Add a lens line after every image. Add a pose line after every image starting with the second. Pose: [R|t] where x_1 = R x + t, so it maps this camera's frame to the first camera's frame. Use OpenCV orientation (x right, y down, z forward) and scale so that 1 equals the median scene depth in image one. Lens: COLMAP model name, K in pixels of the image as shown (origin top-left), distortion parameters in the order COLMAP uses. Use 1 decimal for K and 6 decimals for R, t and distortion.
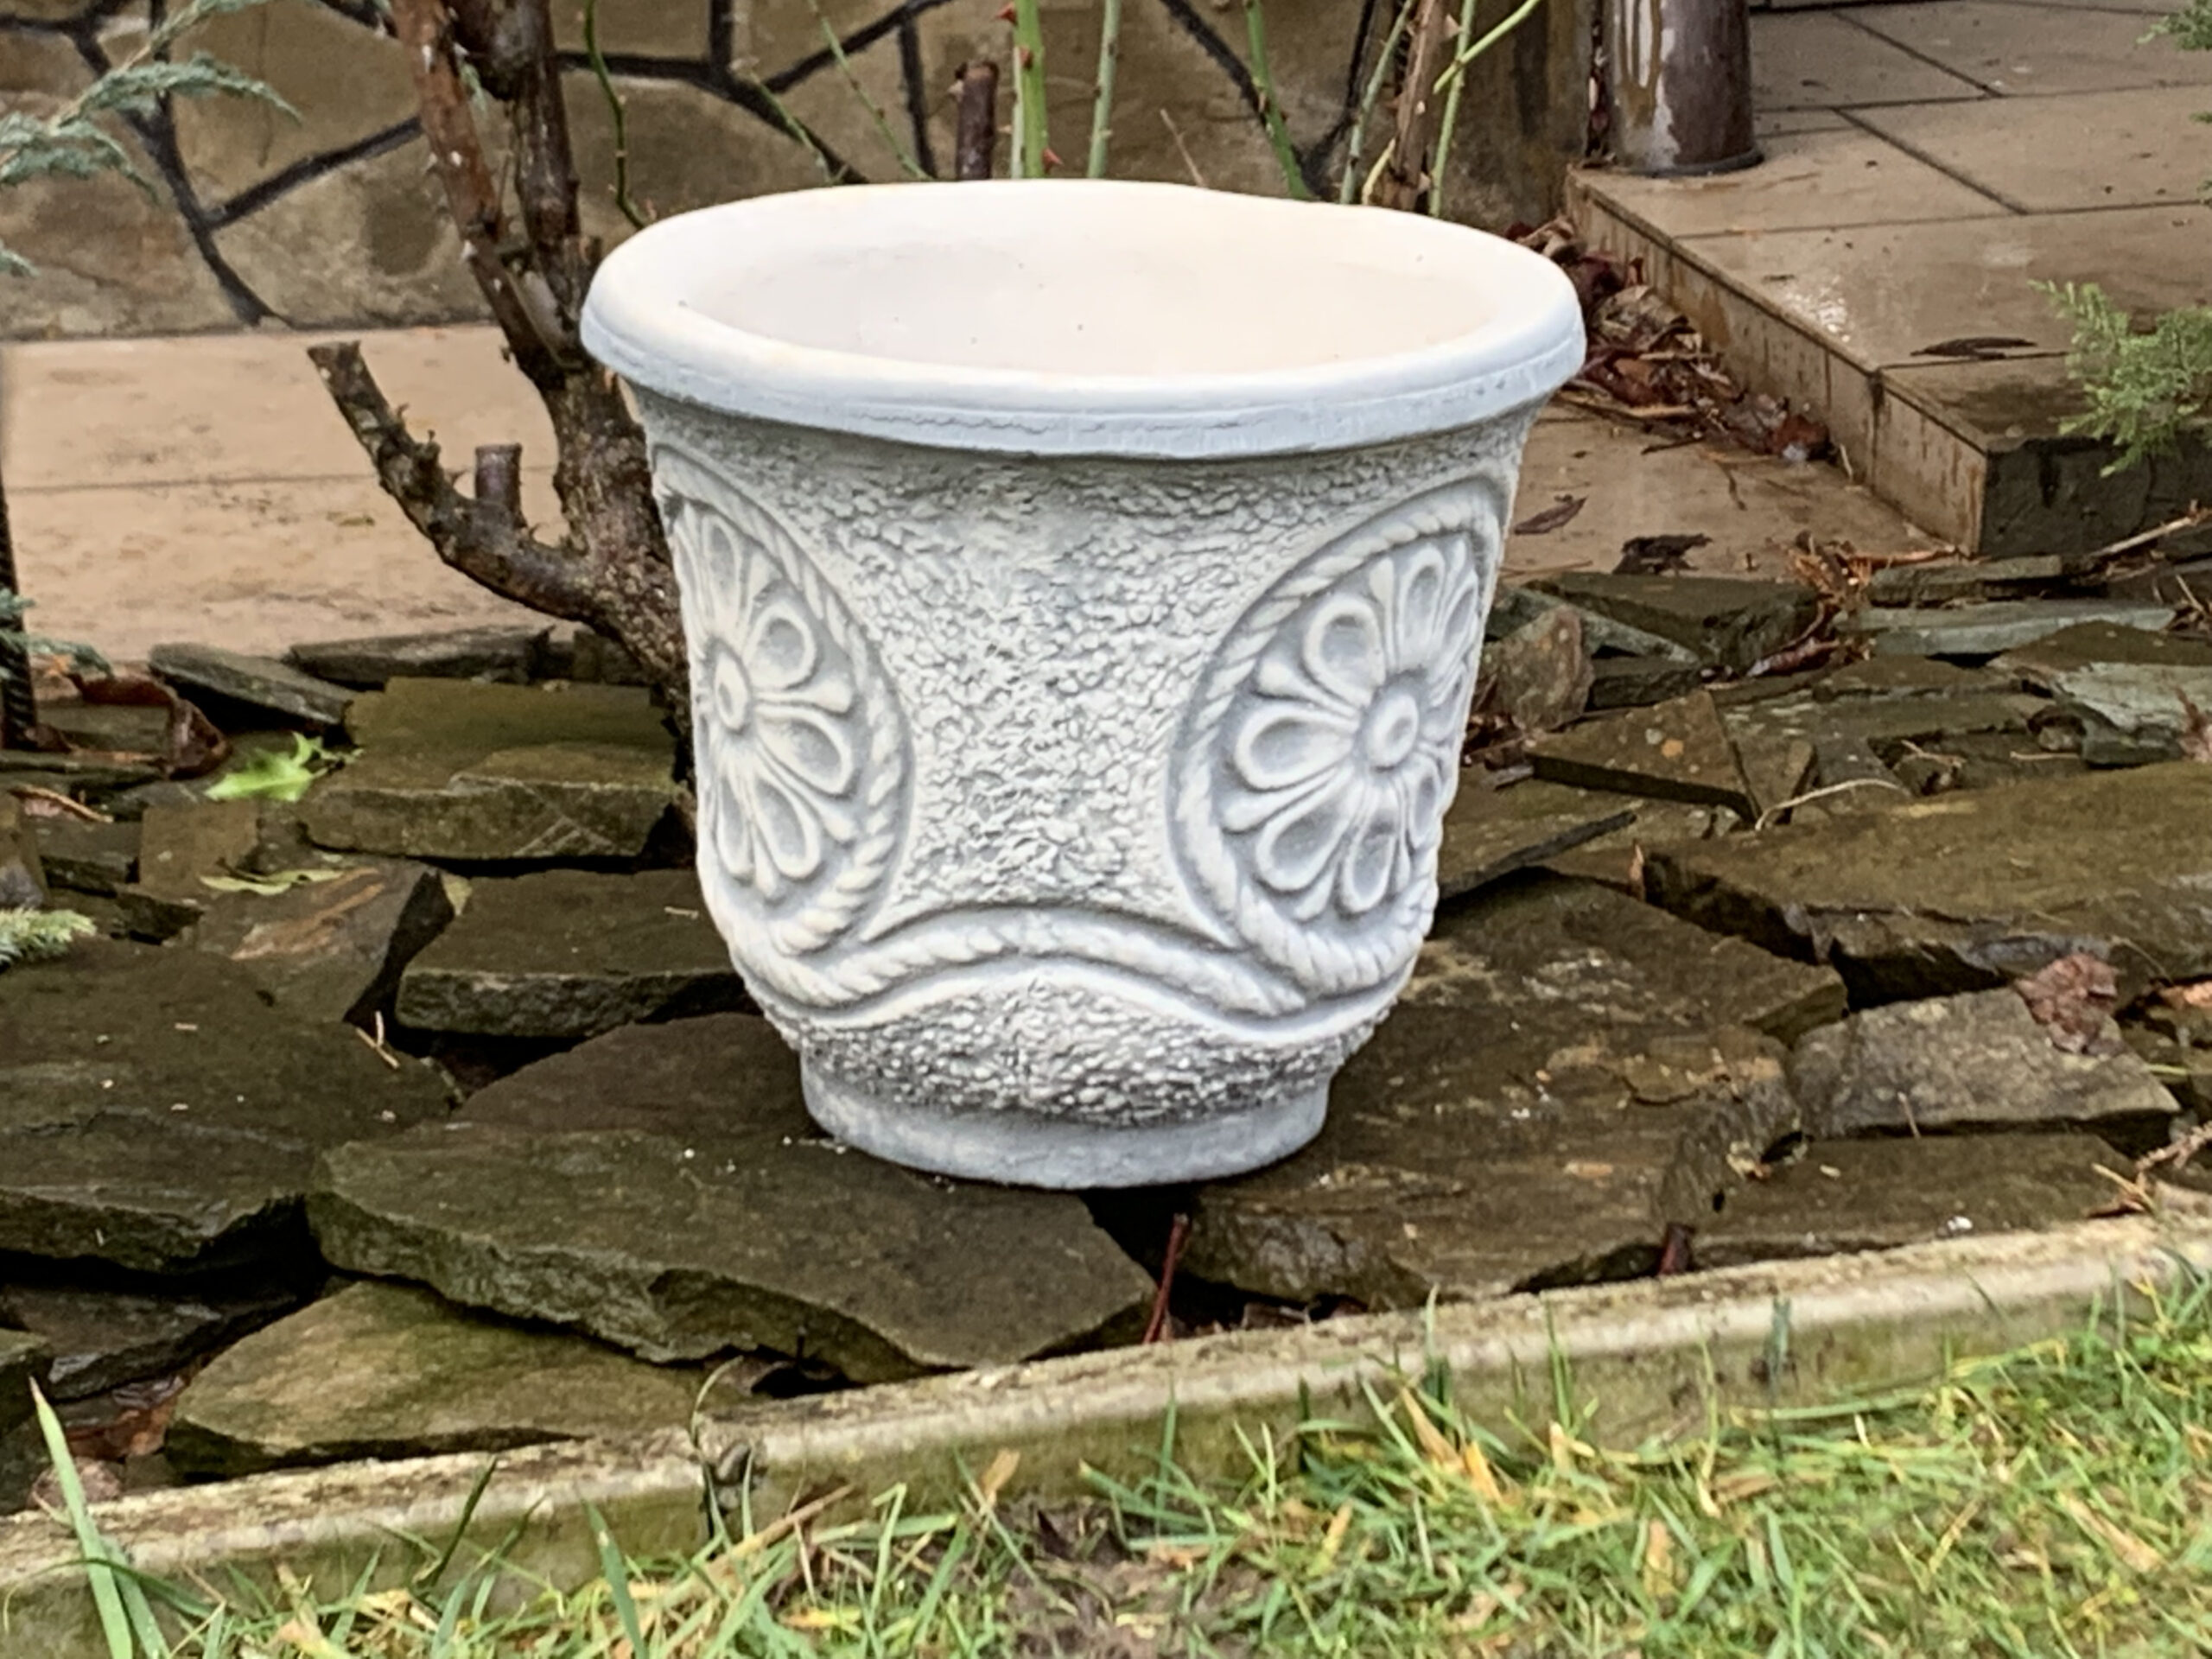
lens RADIAL K [[5712.4, 0, 1134.3], [0, 5712.4, 707.4], [0, 0, 1]] dist [0.170853, 0.000000]
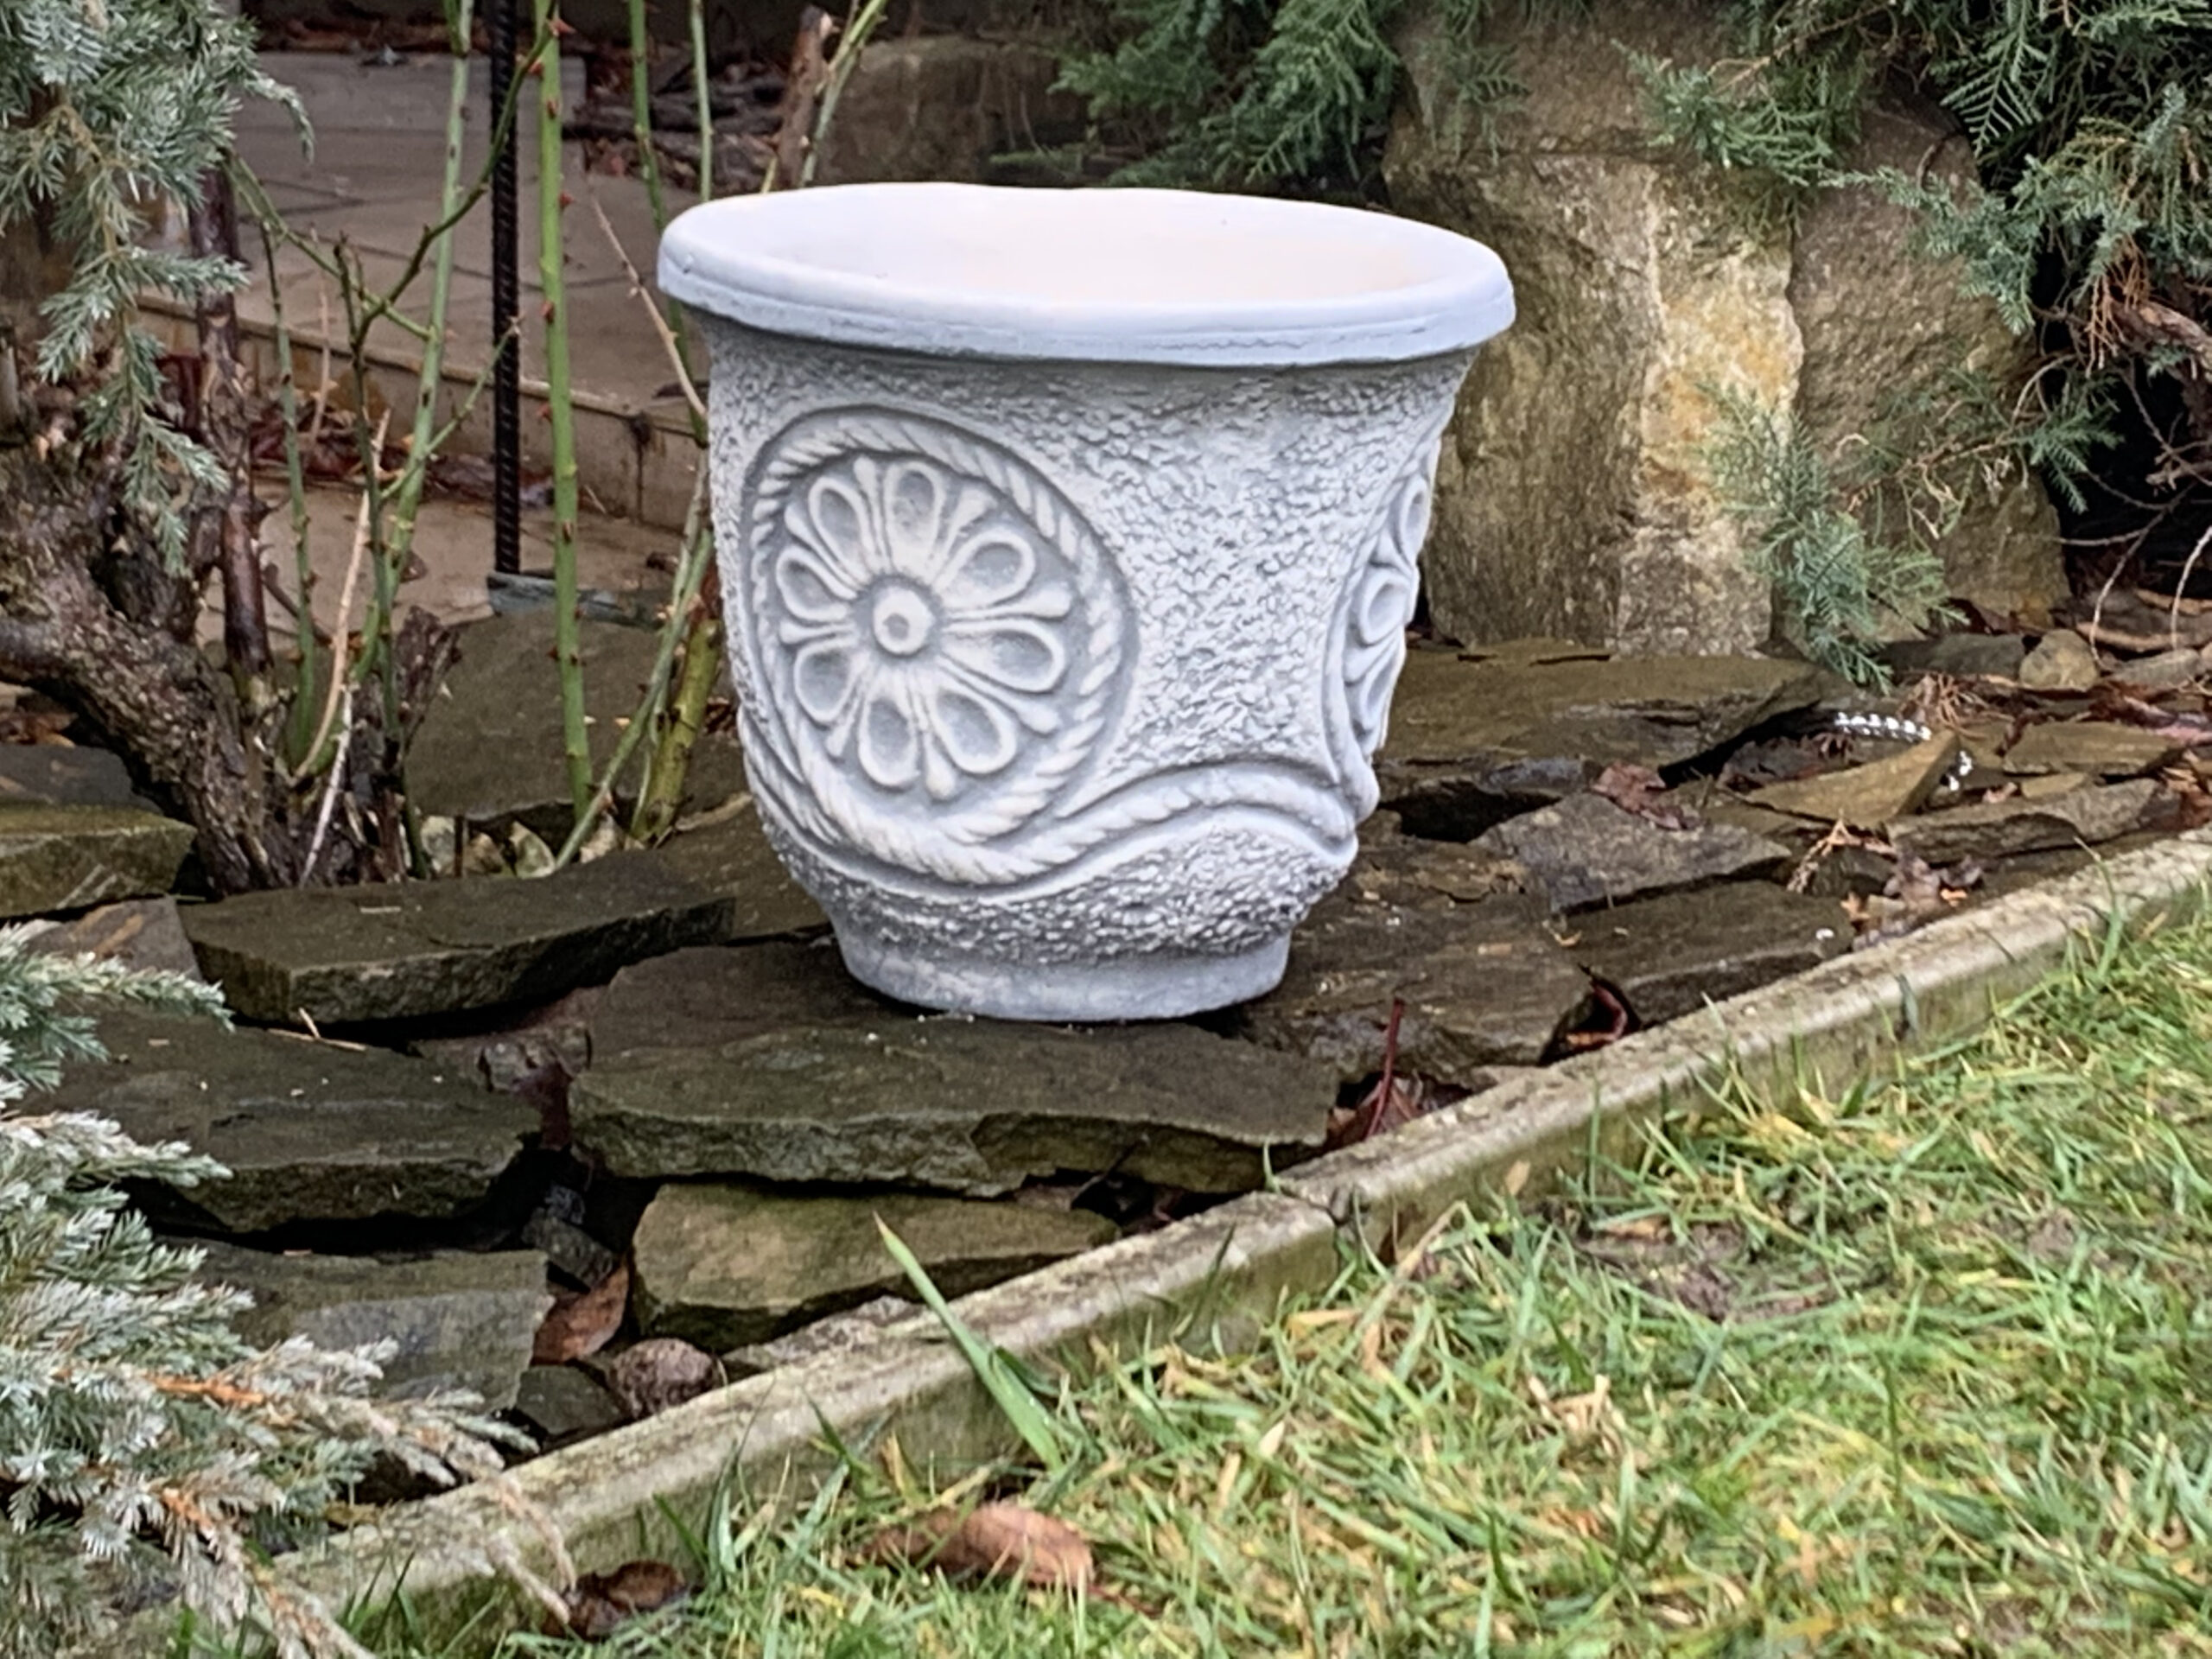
lens RADIAL K [[5712.4, 0, 1202.7], [0, 5712.4, 740.0], [0, 0, 1]] dist [0.170853, 0.000000]
pose [[0.829714, -0.111380, 0.546963, -0.654700], [0.130876, 0.991393, 0.003350, 0.025272], [-0.542629, 0.068805, 0.837150, 0.014118]]
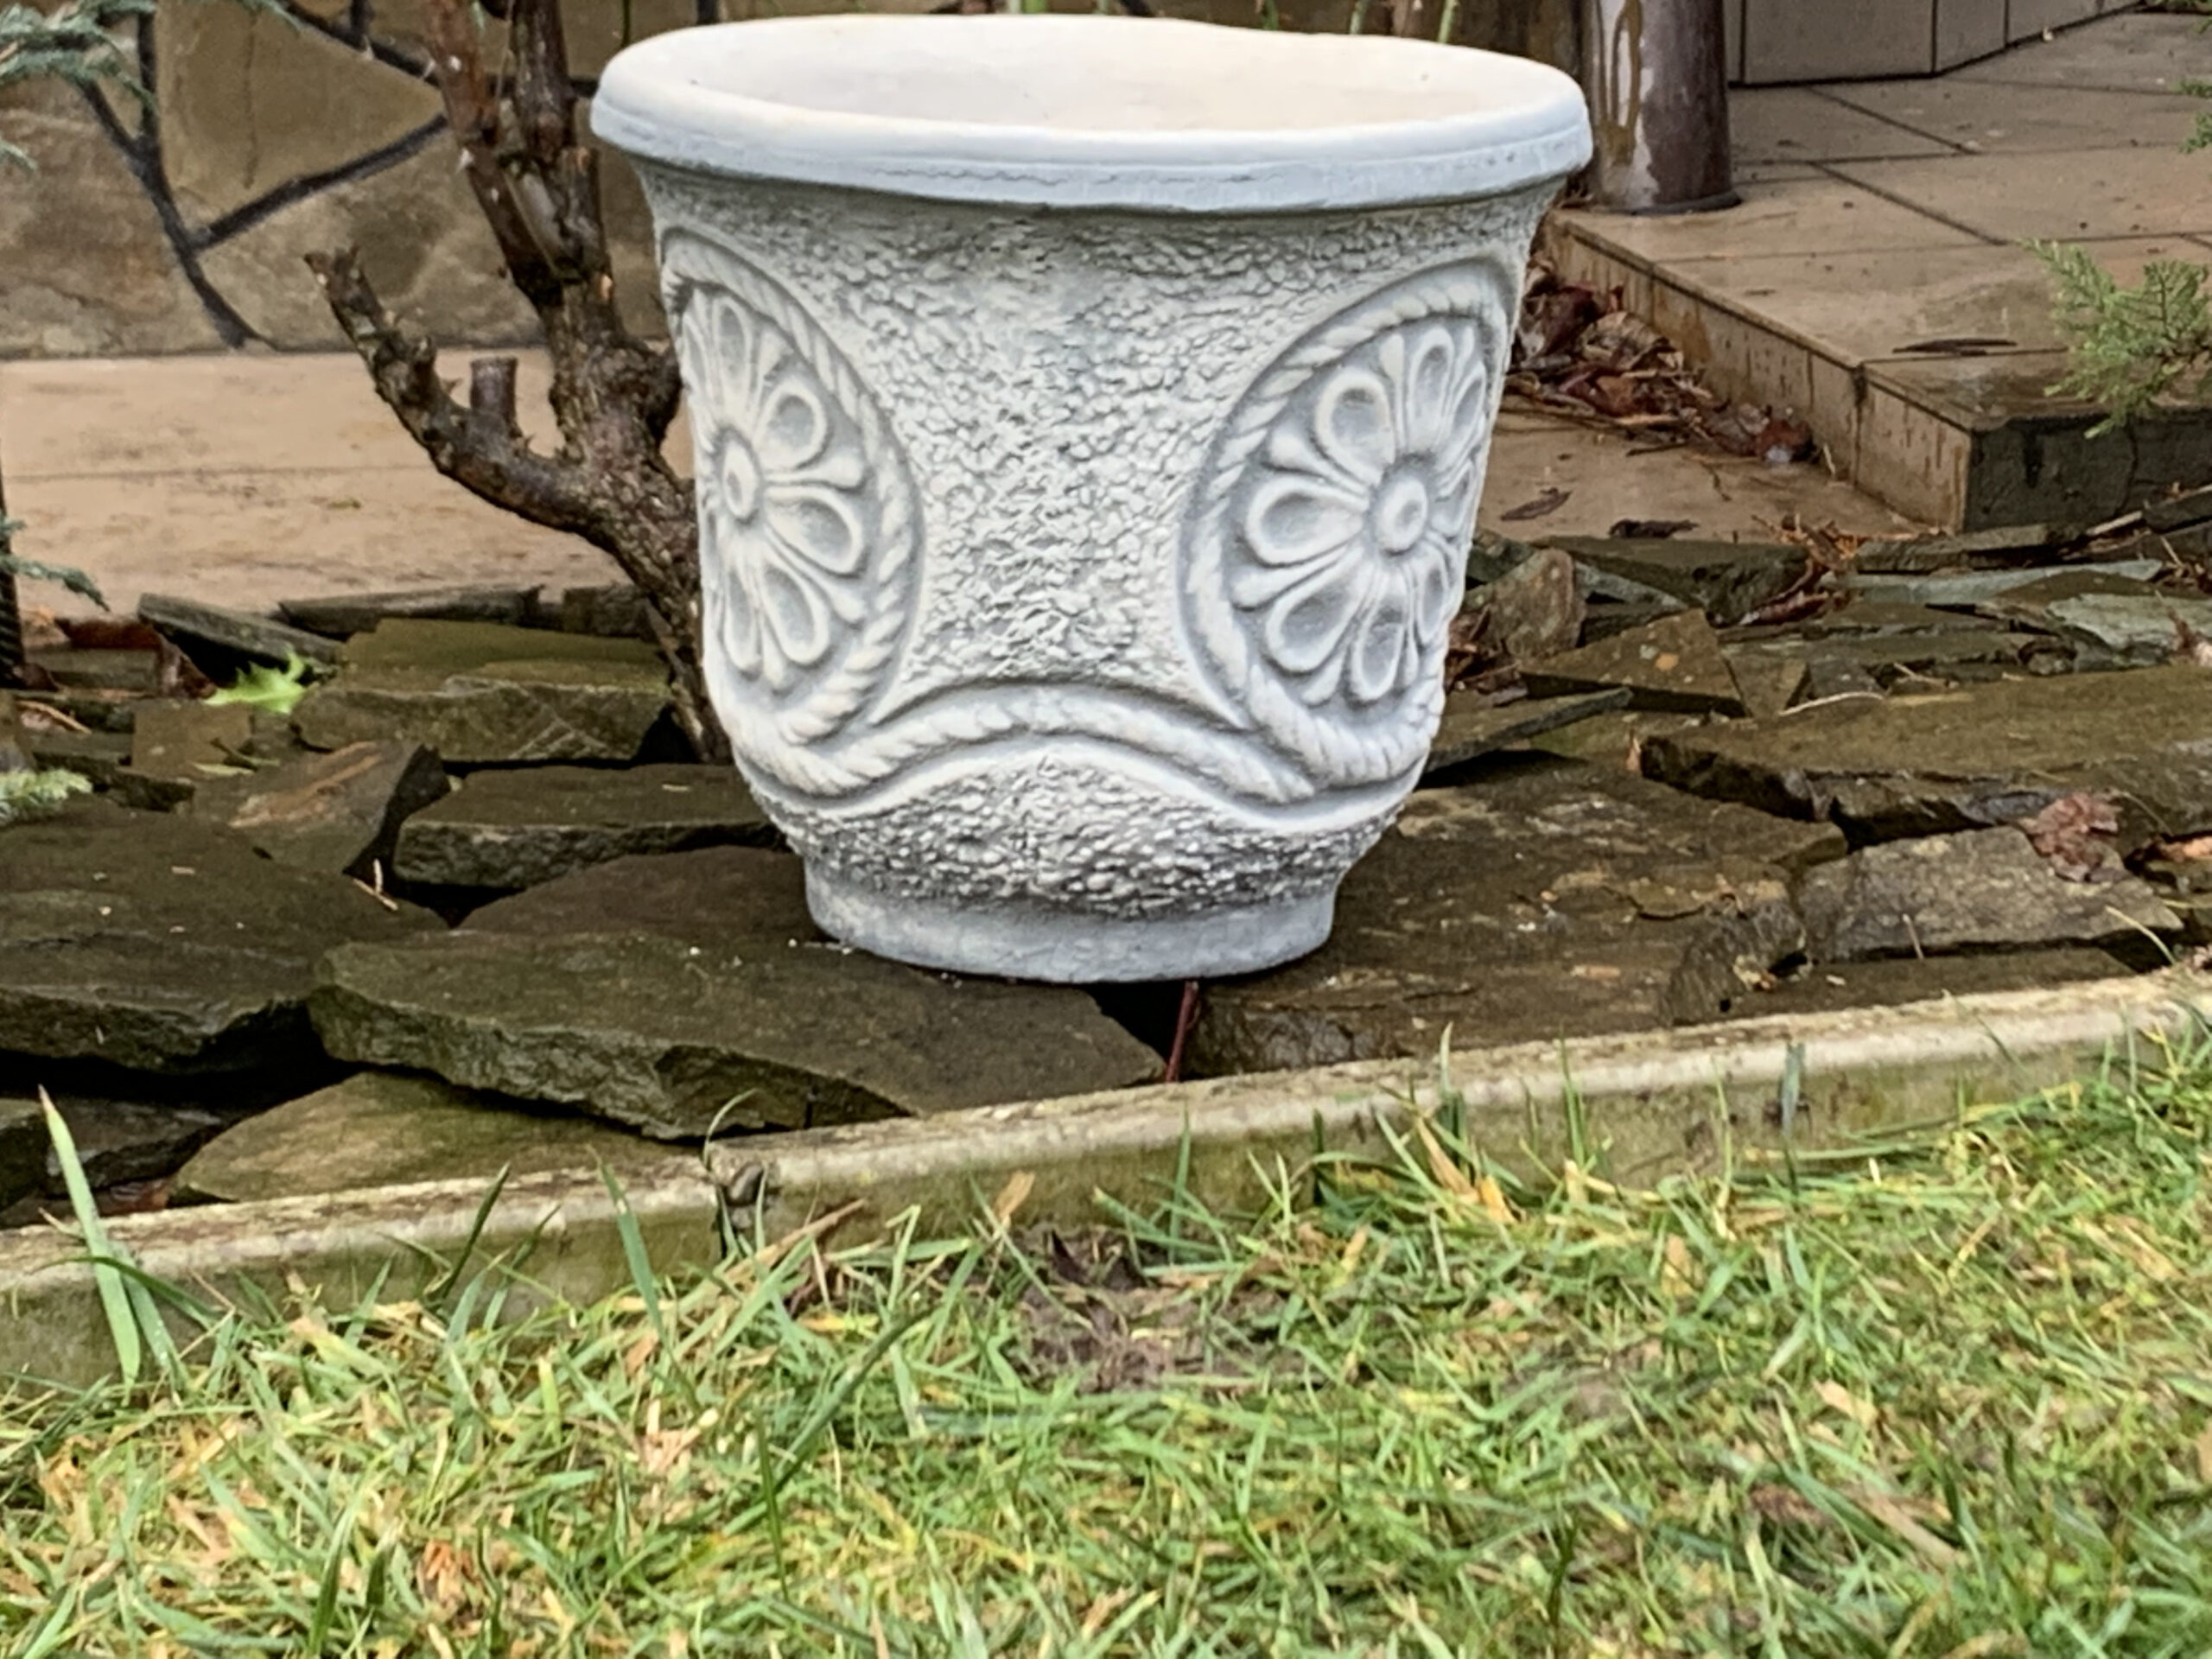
lens RADIAL K [[5712.4, 0, 1175.8], [0, 5712.4, 719.0], [0, 0, 1]] dist [0.170853, 0.000000]
pose [[0.999873, 0.002711, 0.015711, -0.010056], [-0.001892, 0.998652, -0.051878, 0.091735], [-0.015831, 0.051842, 0.998530, 0.002351]]
